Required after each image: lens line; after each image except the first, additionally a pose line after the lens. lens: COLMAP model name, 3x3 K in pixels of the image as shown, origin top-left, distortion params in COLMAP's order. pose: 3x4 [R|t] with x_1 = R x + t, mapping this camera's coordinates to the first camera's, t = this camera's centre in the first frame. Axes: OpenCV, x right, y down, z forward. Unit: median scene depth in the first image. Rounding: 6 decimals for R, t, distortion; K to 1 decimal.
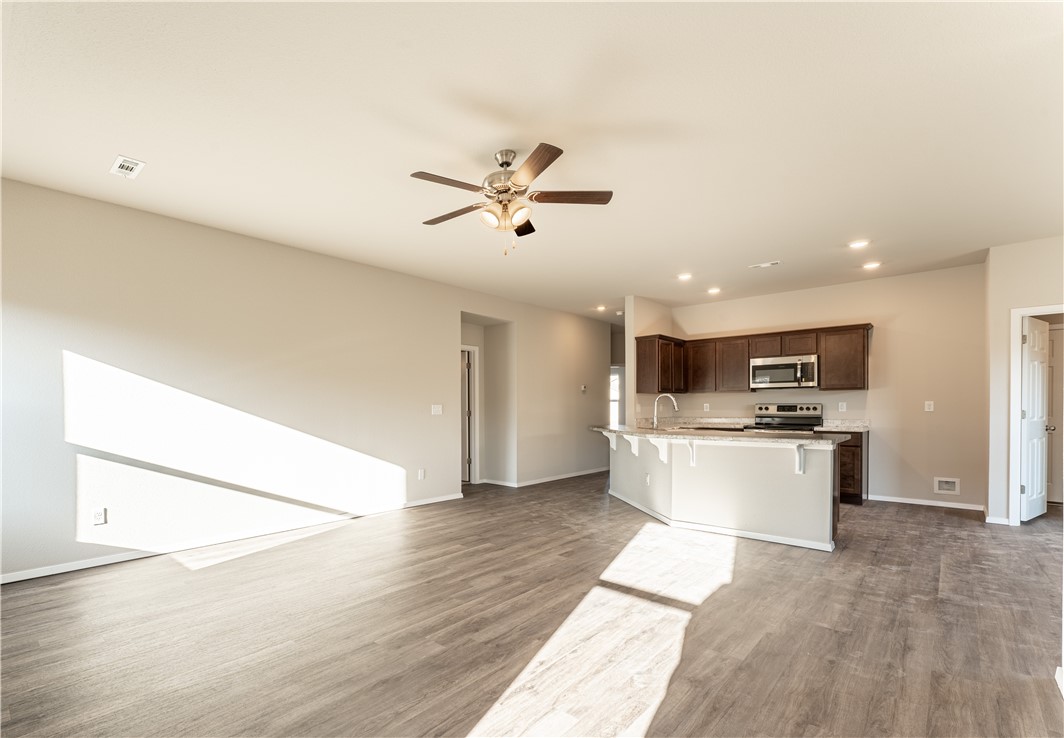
lens RADIAL K [[496.8, 0, 442.7], [0, 496.8, 411.6], [0, 0, 1]] dist [0.001497, 0.000509]
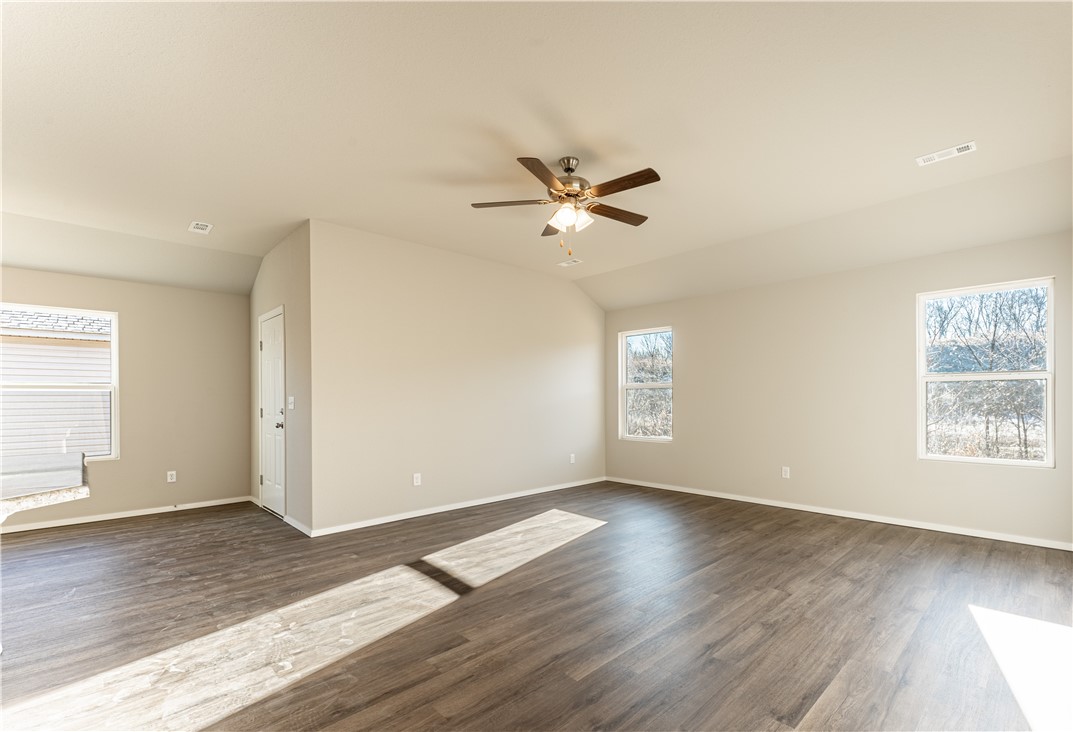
lens RADIAL K [[481.7, 0, 576.8], [0, 481.7, 398.9], [0, 0, 1]] dist [0.001113, 0.000145]
pose [[-0.999670, 0.014755, -0.021031, 0.071454], [0.014545, 0.999843, 0.010095, -0.008494], [0.021177, 0.009786, -0.999728, 1.052948]]
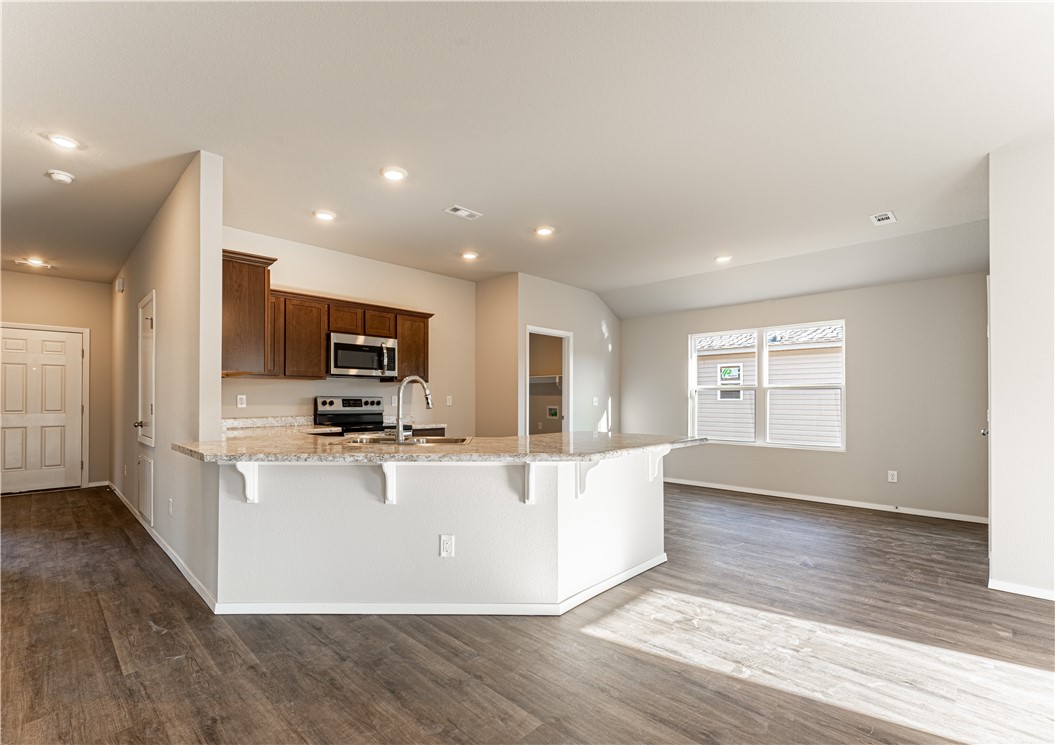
lens RADIAL K [[478.2, 0, 496.5], [0, 478.2, 396.6], [0, 0, 1]] dist [-0.001013, 0.000259]
pose [[0.002784, 0.012327, 0.999920, -0.063819], [0.006852, 0.999900, -0.012346, -0.006116], [-0.999973, 0.006886, 0.002699, 0.868985]]
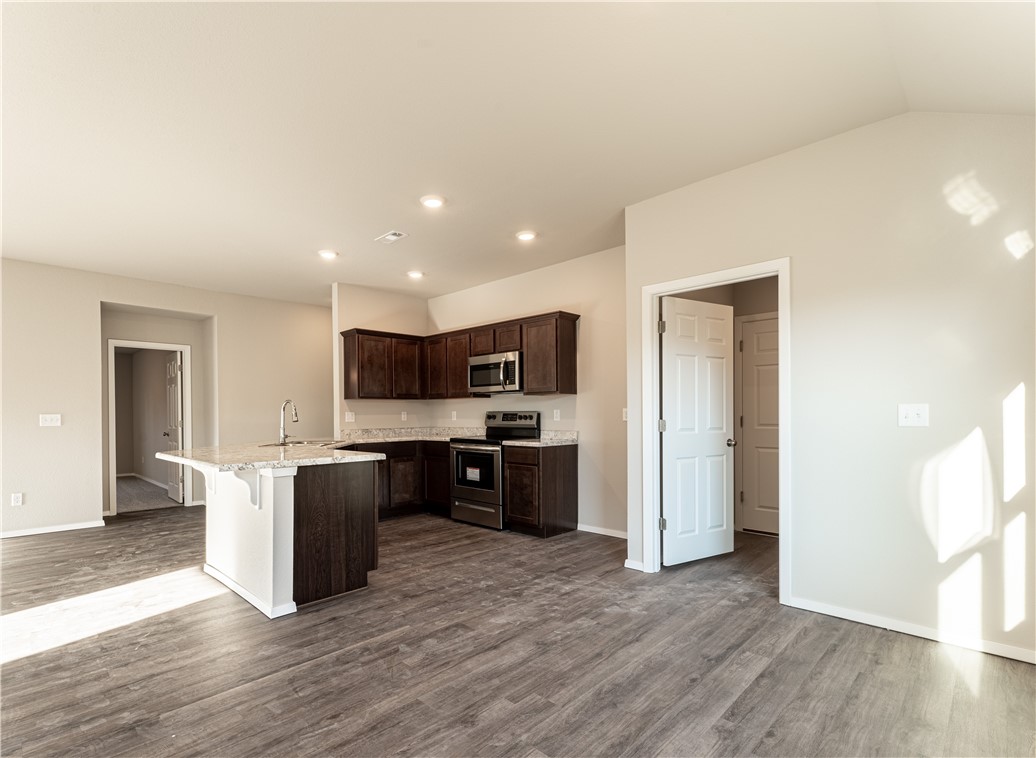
lens RADIAL K [[502.3, 0, 466.0], [0, 502.3, 418.2], [0, 0, 1]] dist [0.001567, -0.000146]
pose [[0.999773, -0.003016, -0.021107, 0.717738], [0.002990, 0.999995, -0.001247, -0.004255], [0.021111, 0.001183, 0.999776, 0.185786]]
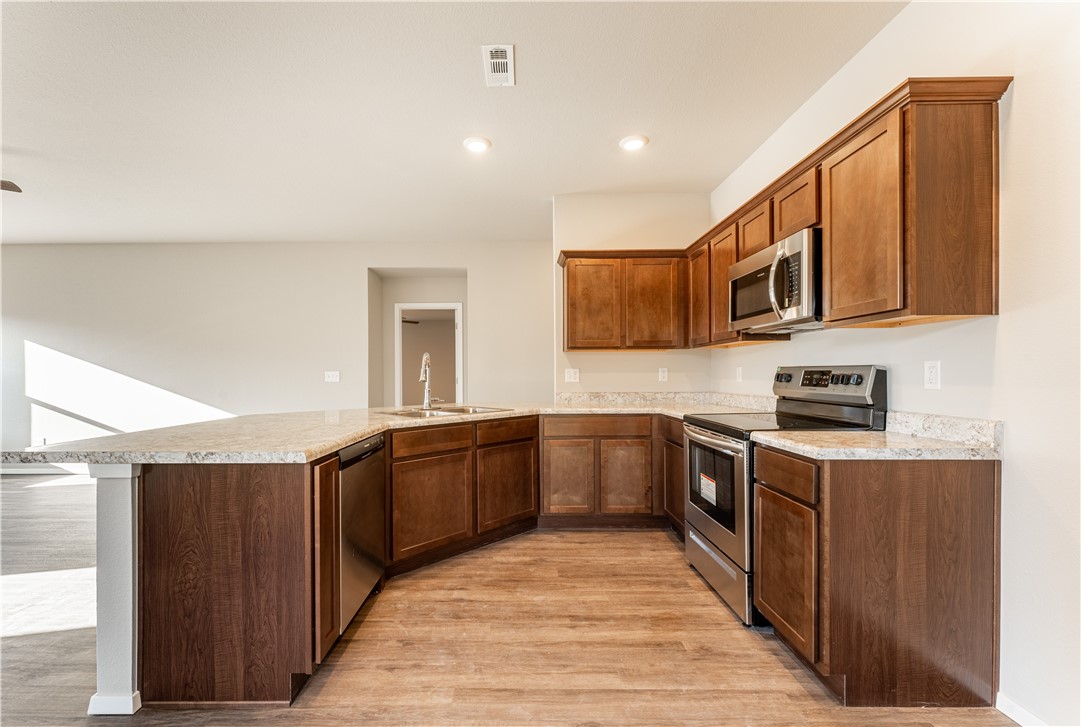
lens RADIAL K [[453.7, 0, 513.5], [0, 453.7, 377.0], [0, 0, 1]] dist [0.000208, -0.000087]
pose [[0.706383, 0.006368, -0.707801, 0.874966], [-0.005176, 0.999979, 0.003830, -0.008610], [0.707811, 0.000958, 0.706401, 0.652358]]
